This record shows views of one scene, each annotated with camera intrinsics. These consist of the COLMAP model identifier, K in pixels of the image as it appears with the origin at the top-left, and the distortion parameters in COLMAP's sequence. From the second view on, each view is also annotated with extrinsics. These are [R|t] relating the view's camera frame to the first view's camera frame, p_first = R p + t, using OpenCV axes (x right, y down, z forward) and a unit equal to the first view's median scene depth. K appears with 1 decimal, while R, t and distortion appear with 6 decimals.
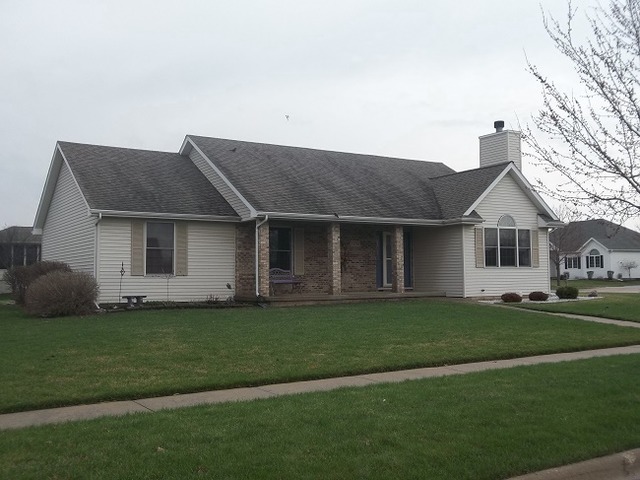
lens RADIAL K [[686.6, 0, 320.0], [0, 686.6, 240.0], [0, 0, 1]] dist [0.003156, -0.000036]
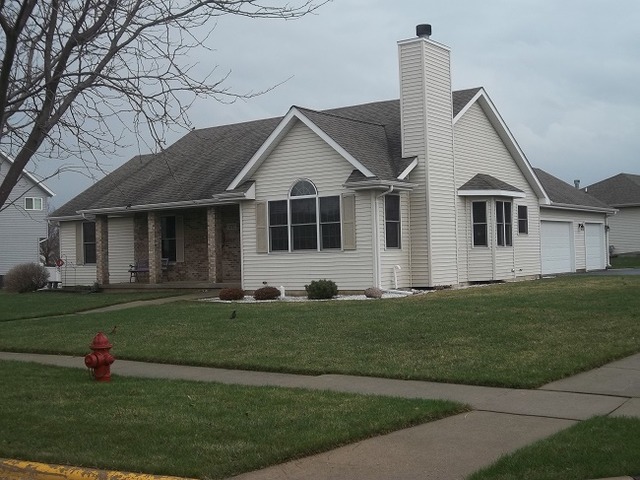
lens RADIAL K [[825.3, 0, 320.0], [0, 825.3, 240.0], [0, 0, 1]] dist [-0.014816, -0.013328]
pose [[0.402688, -0.020749, -0.915102, 1.115557], [0.074031, 0.997206, 0.009966, 0.020608], [0.912338, -0.071759, 0.403100, 0.678455]]
